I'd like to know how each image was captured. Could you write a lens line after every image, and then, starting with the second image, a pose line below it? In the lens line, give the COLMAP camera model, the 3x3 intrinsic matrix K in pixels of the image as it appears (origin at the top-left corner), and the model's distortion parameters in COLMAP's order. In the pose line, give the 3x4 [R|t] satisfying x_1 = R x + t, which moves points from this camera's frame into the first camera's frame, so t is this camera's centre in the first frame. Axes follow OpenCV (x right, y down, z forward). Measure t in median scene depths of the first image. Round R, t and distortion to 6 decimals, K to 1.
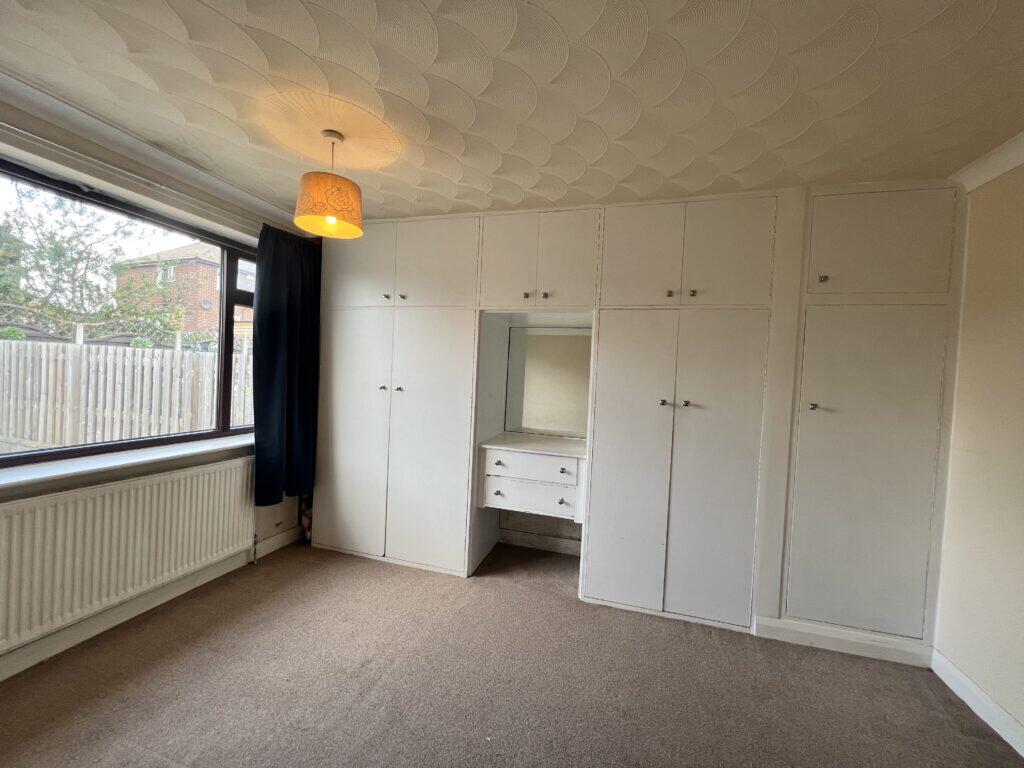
lens RADIAL K [[407.2, 0, 512.3], [0, 407.2, 384.2], [0, 0, 1]] dist [0.000393, 0.001070]
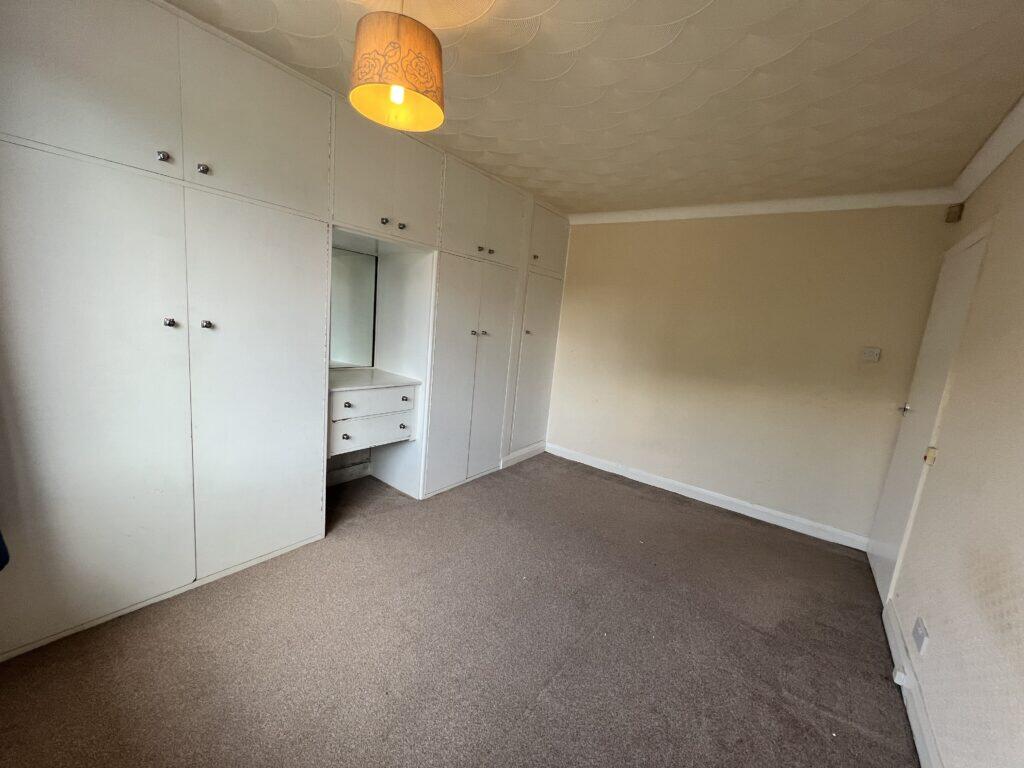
lens RADIAL K [[407.2, 0, 489.0], [0, 407.2, 382.7], [0, 0, 1]] dist [0.000393, 0.001070]
pose [[0.382015, -0.156686, 0.910776, -0.742915], [-0.046983, 0.980955, 0.188466, -0.042094], [-0.922961, -0.114788, 0.367378, 0.384127]]
